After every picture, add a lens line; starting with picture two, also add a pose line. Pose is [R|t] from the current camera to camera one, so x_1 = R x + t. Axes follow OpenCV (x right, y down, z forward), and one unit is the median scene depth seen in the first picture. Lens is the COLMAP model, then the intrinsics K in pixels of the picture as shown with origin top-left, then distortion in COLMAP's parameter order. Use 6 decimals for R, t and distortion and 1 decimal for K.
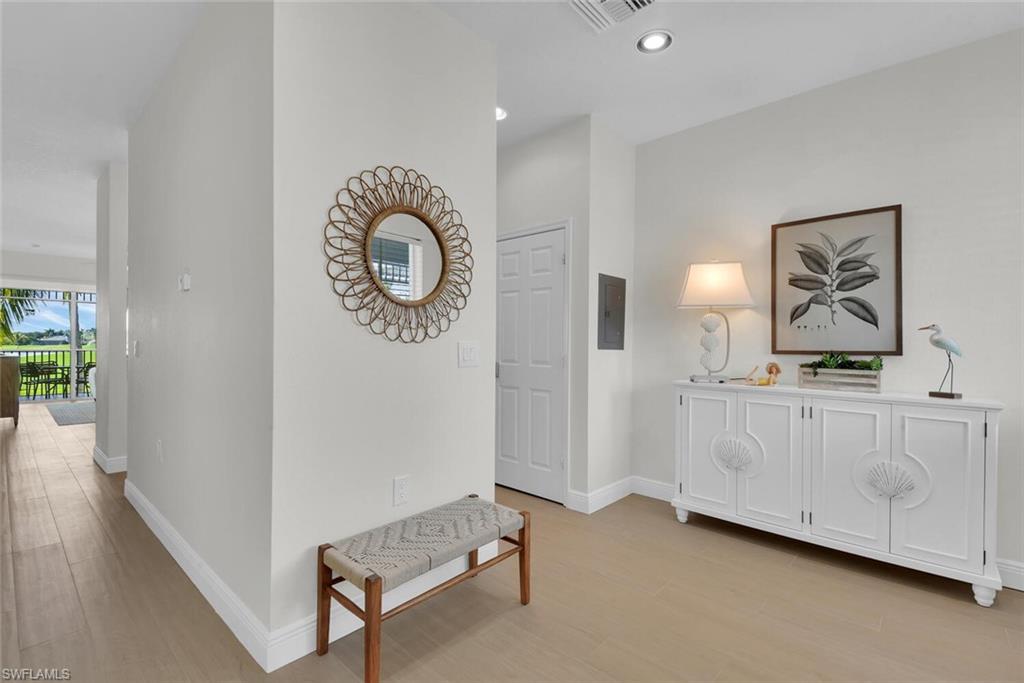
lens RADIAL K [[451.3, 0, 512.0], [0, 451.3, 341.5], [0, 0, 1]] dist [0.071014, -0.038551]
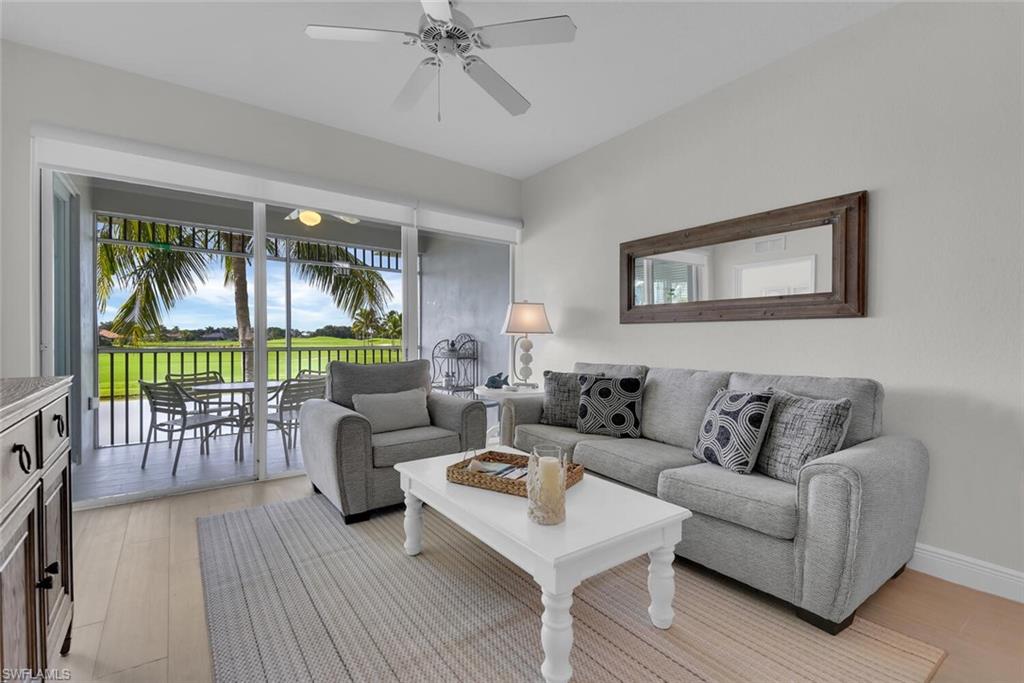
lens RADIAL K [[451.3, 0, 512.0], [0, 451.3, 341.5], [0, 0, 1]] dist [0.071014, -0.038551]
pose [[0.979612, 0.003481, -0.200870, -0.576220], [-0.002237, 0.999977, 0.006423, 0.003174], [0.200887, -0.005843, 0.979597, 0.582797]]
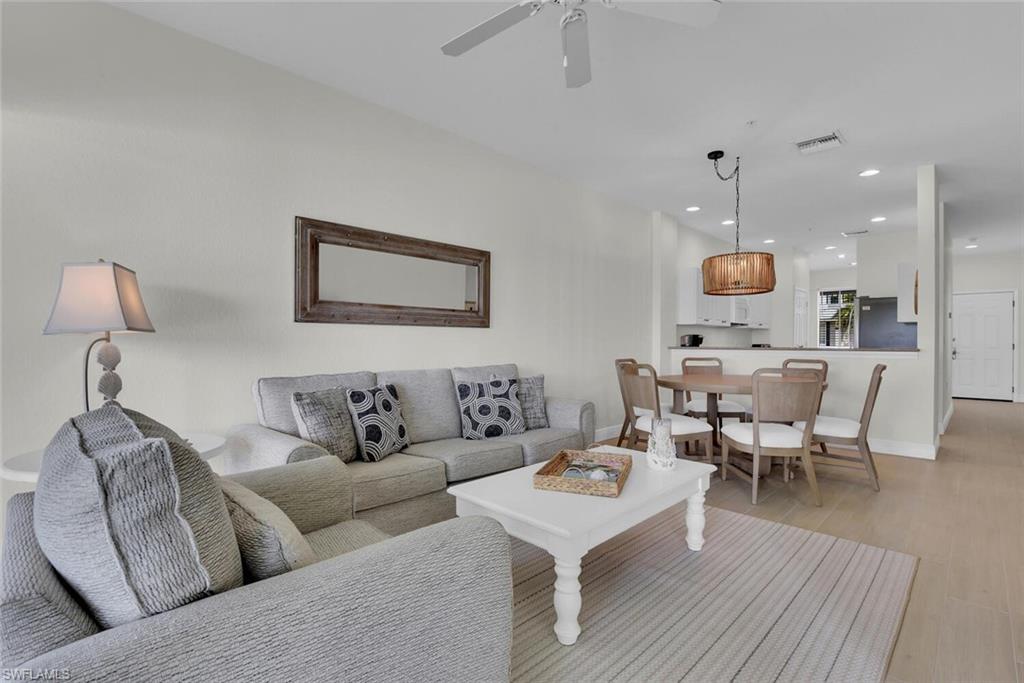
lens RADIAL K [[463.5, 0, 524.1], [0, 463.5, 341.3], [0, 0, 1]] dist [-0.002853, -0.000219]
pose [[0.028662, -0.006729, 0.999567, -0.852057], [-0.004417, 0.999967, 0.006858, 0.000355], [-0.999579, -0.004611, 0.028631, 0.819527]]
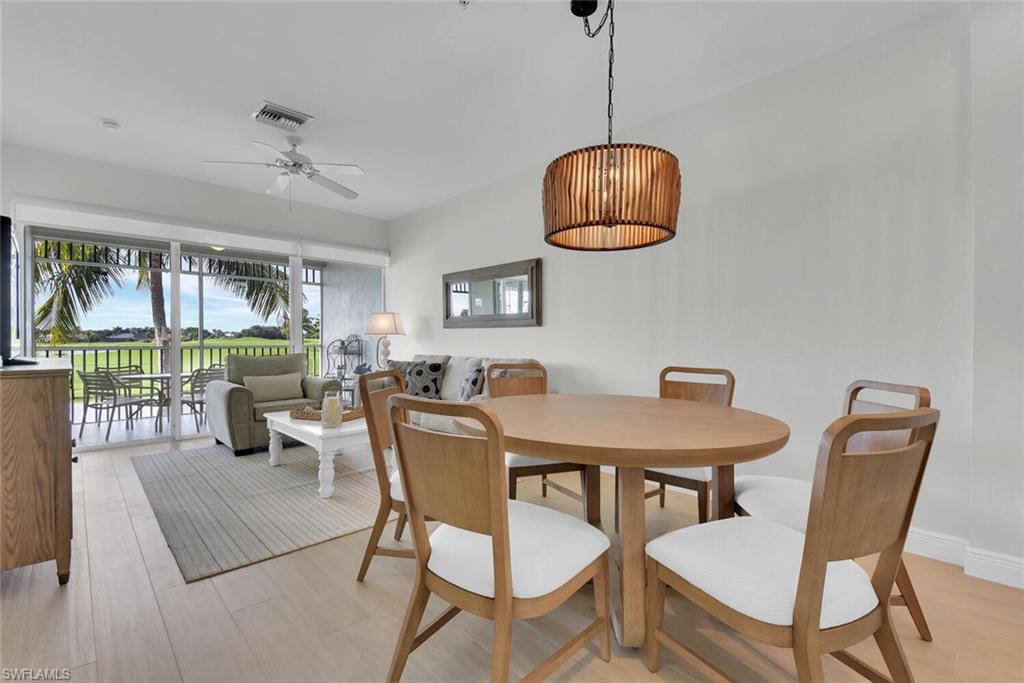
lens RADIAL K [[451.3, 0, 512.0], [0, 451.3, 341.5], [0, 0, 1]] dist [0.071014, -0.038551]
pose [[0.996968, 0.000677, -0.077813, -0.433573], [-0.000236, 0.999984, 0.005677, 0.003895], [0.077816, -0.005642, 0.996952, 0.417312]]
